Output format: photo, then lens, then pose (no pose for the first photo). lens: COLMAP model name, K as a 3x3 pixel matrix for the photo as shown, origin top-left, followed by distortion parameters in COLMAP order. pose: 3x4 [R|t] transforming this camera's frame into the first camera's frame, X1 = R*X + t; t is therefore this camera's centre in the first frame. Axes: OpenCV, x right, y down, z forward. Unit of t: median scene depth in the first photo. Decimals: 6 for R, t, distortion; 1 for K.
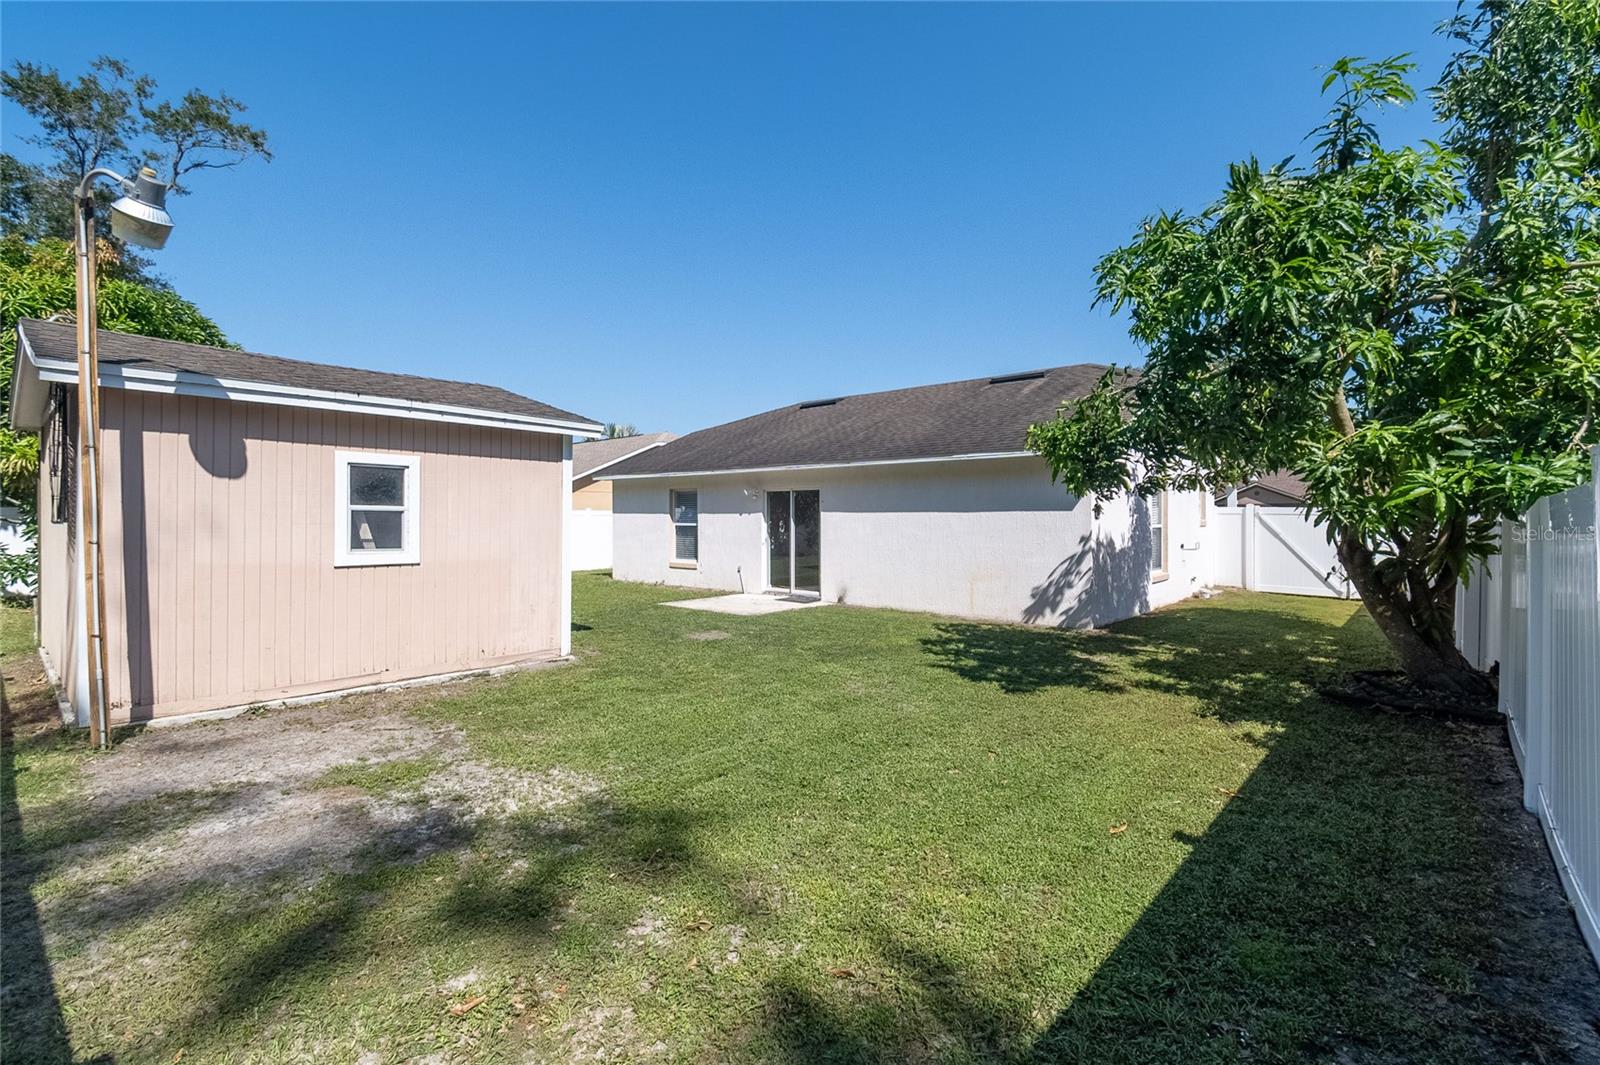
lens RADIAL K [[719.8, 0, 795.0], [0, 719.8, 529.2], [0, 0, 1]] dist [-0.008914, -0.003571]
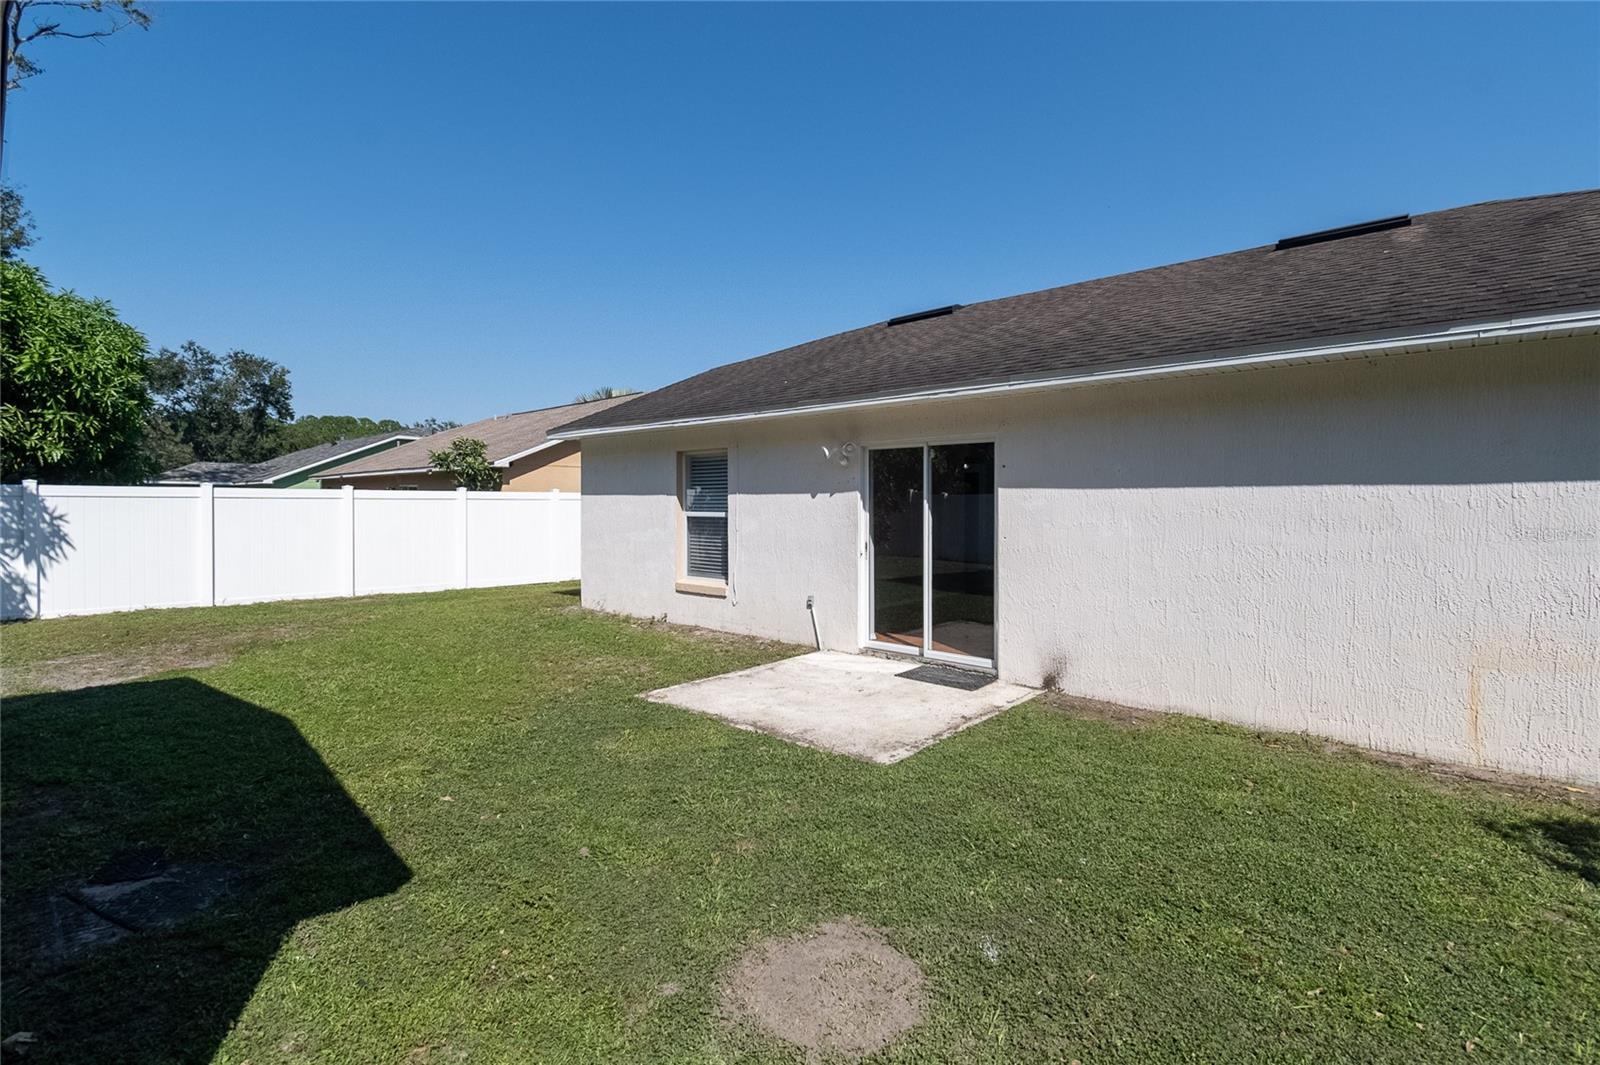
lens RADIAL K [[719.8, 0, 800.1], [0, 719.8, 528.0], [0, 0, 1]] dist [-0.008914, -0.003571]
pose [[0.999963, 0.000904, -0.008546, -0.080091], [-0.000763, 0.999865, 0.016423, -0.005720], [0.008560, -0.016416, 0.999829, 0.481637]]
